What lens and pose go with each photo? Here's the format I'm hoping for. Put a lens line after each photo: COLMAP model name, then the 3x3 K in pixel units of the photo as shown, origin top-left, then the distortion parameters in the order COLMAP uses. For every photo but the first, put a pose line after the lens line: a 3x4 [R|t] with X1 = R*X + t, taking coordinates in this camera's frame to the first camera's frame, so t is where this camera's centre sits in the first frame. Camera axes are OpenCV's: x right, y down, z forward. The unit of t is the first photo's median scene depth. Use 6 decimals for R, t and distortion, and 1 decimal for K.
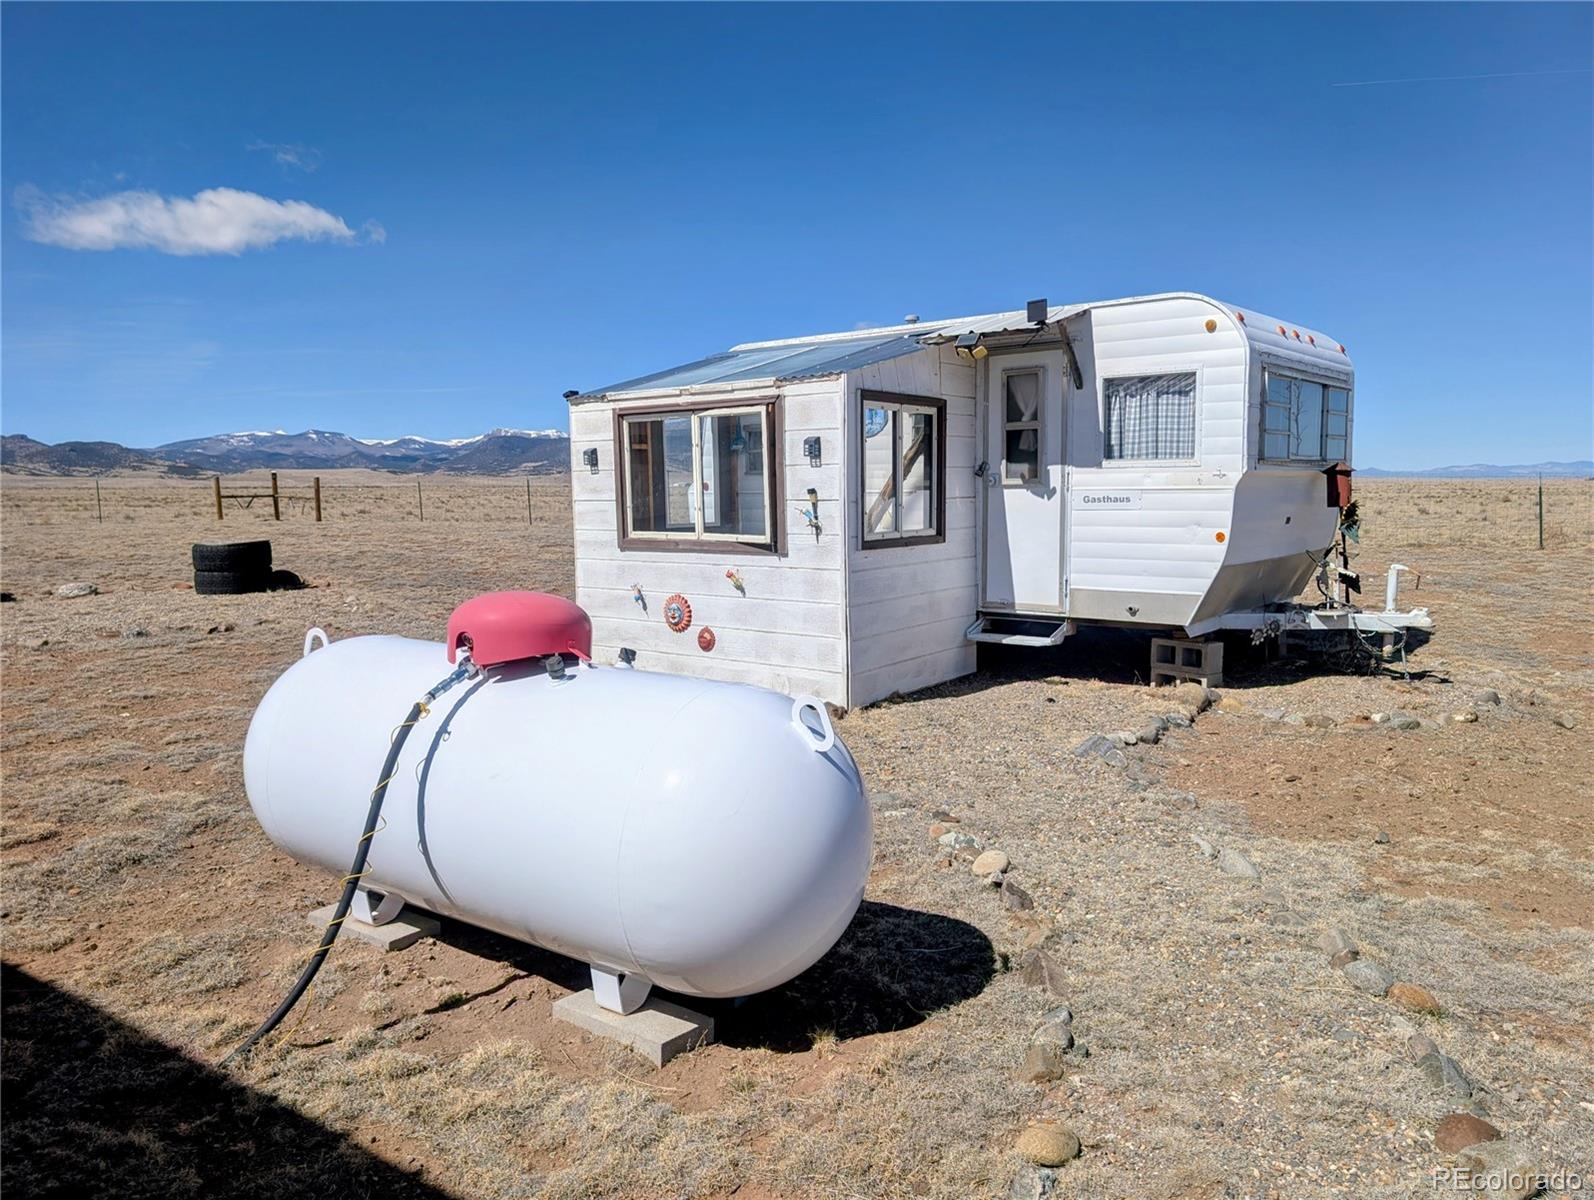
lens RADIAL K [[1138.3, 0, 786.1], [0, 1138.3, 600.6], [0, 0, 1]] dist [0.006455, 0.001182]
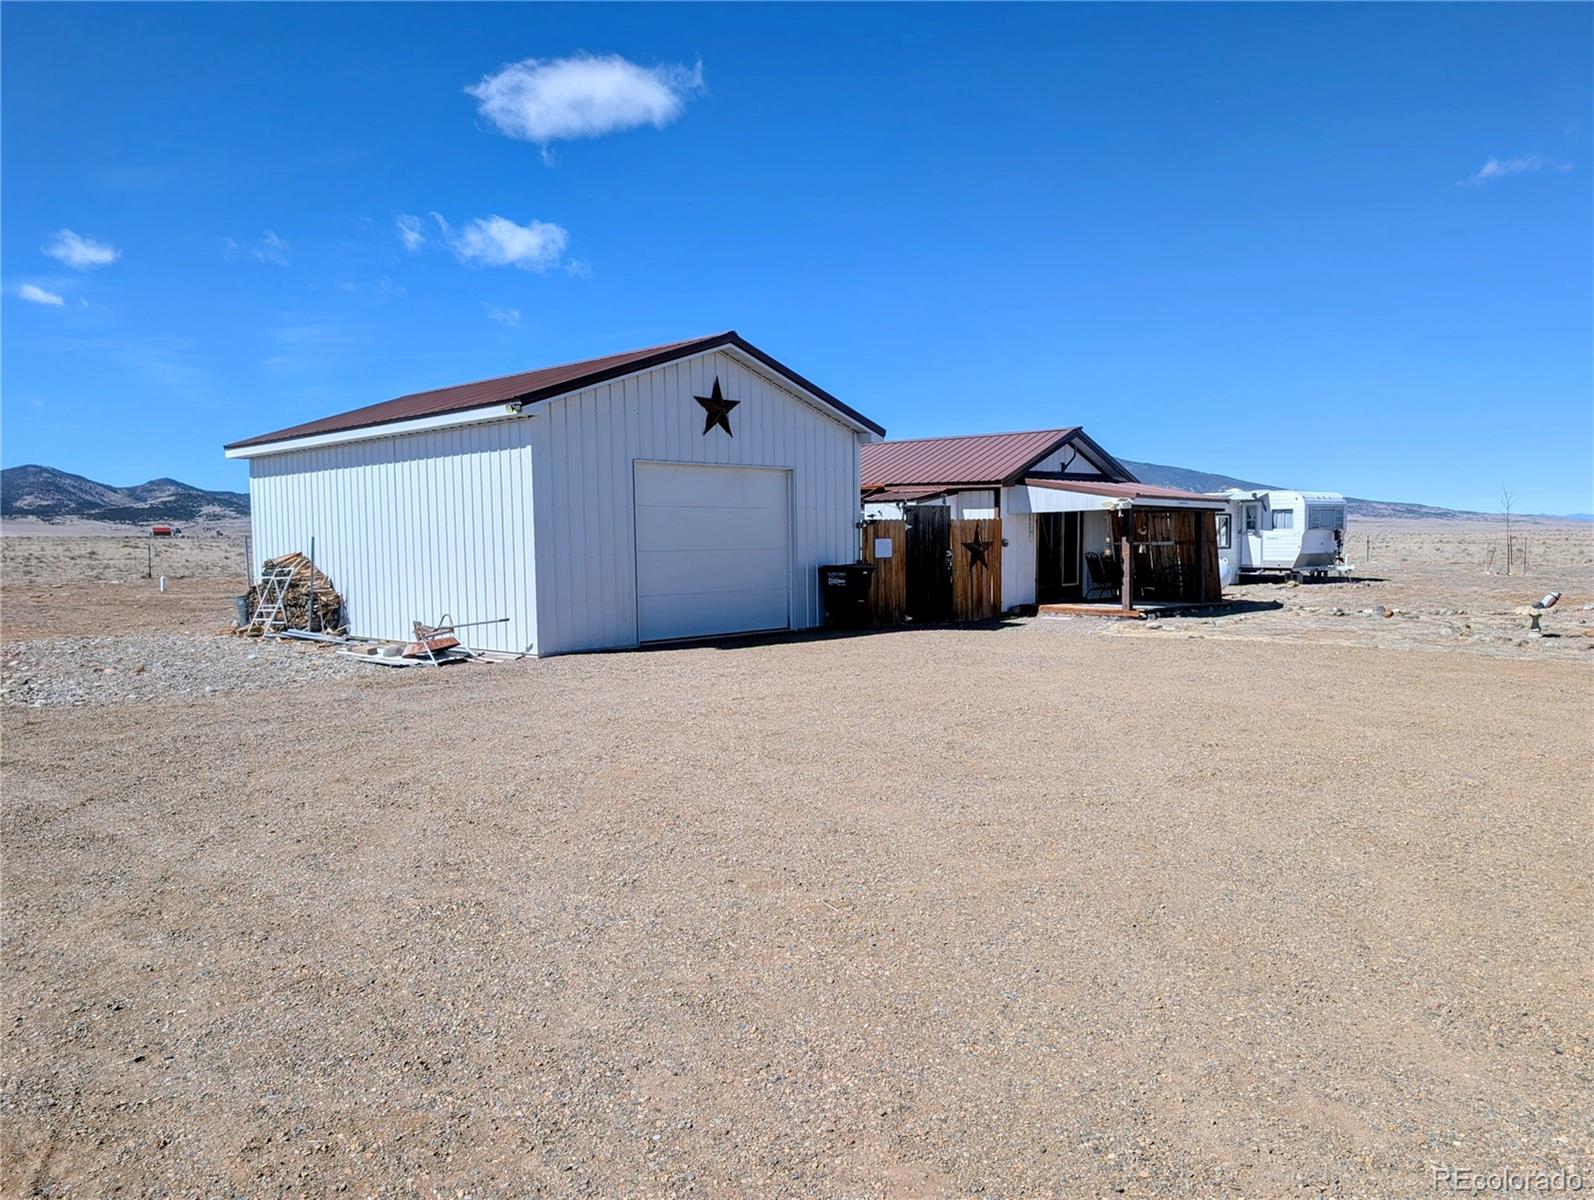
lens RADIAL K [[1194.4, 0, 797.0], [0, 1194.4, 600.0], [0, 0, 1]] dist [0.009368, 0.001855]
pose [[0.986372, 0.010011, -0.164228, -0.558773], [-0.017417, 0.998892, -0.043717, 0.280787], [0.163609, 0.045982, 0.985453, -2.814009]]
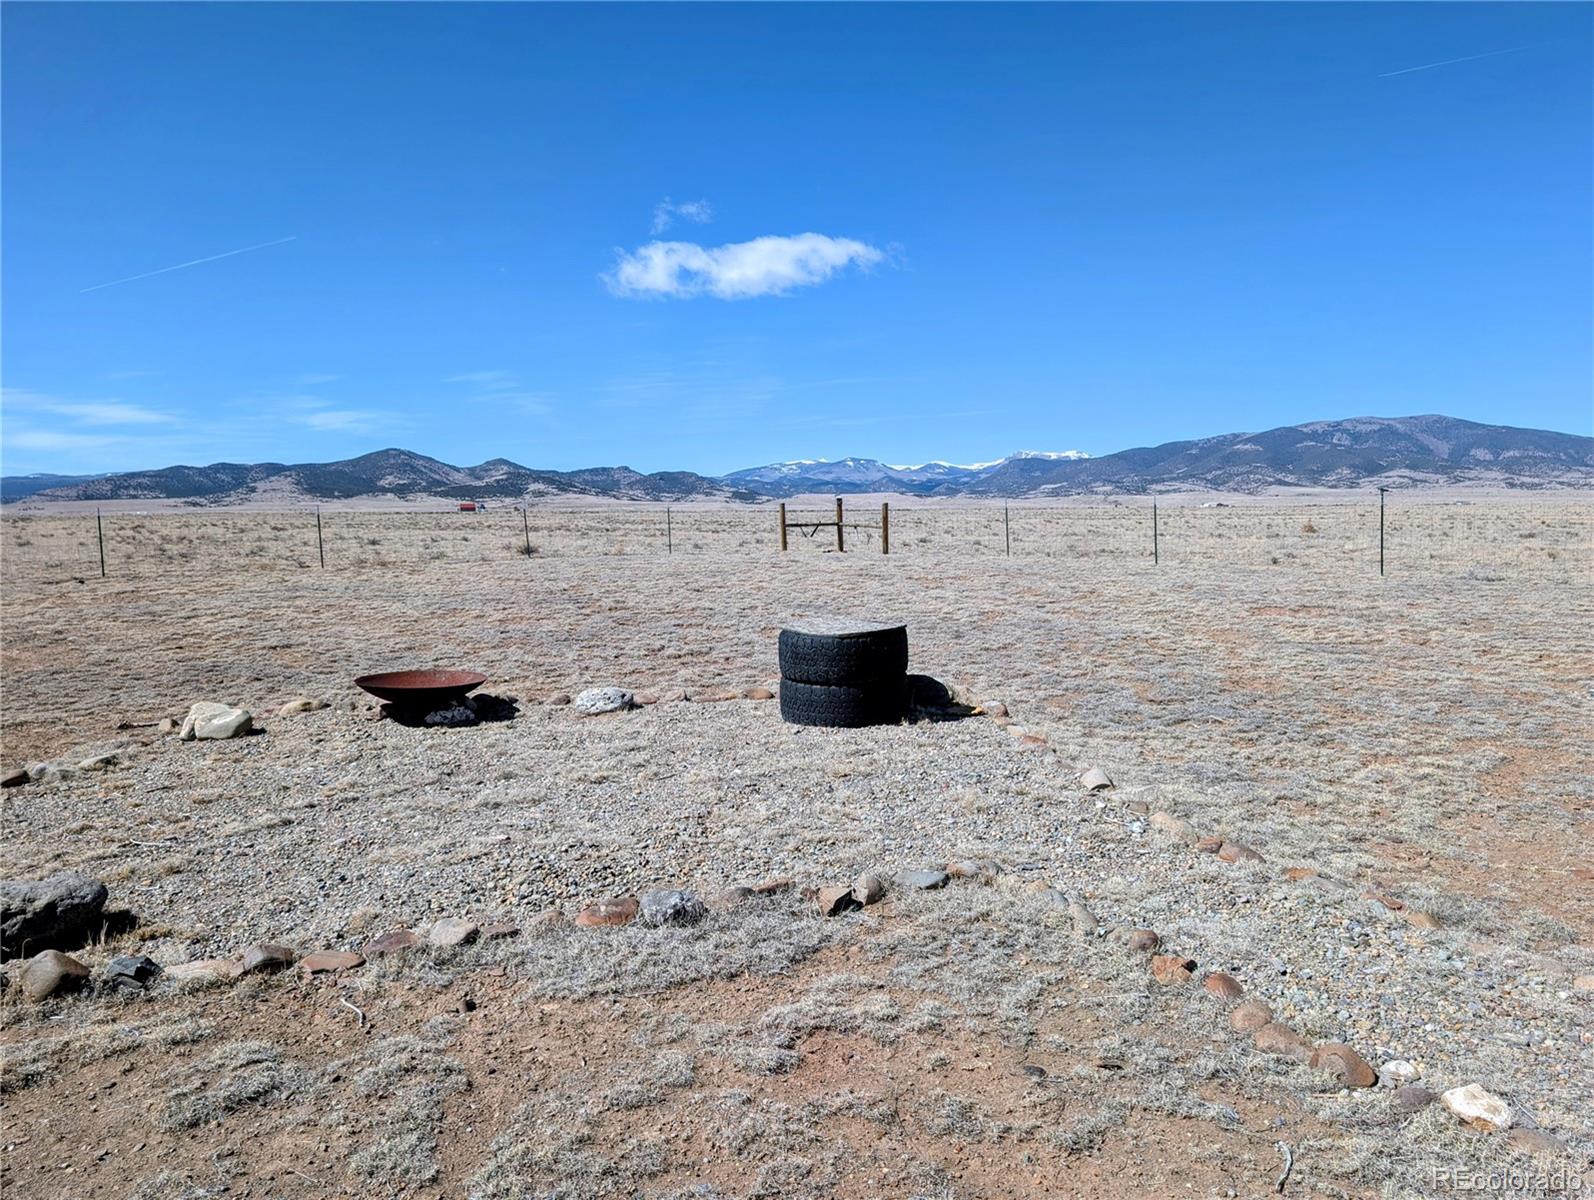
lens RADIAL K [[1121.7, 0, 765.4], [0, 1121.7, 604.9], [0, 0, 1]] dist [0.120162, -0.000136]
pose [[0.894117, 0.037196, -0.446285, -0.389834], [-0.043817, 0.999029, -0.004521, -0.081266], [0.445684, 0.023597, 0.894879, 0.696449]]
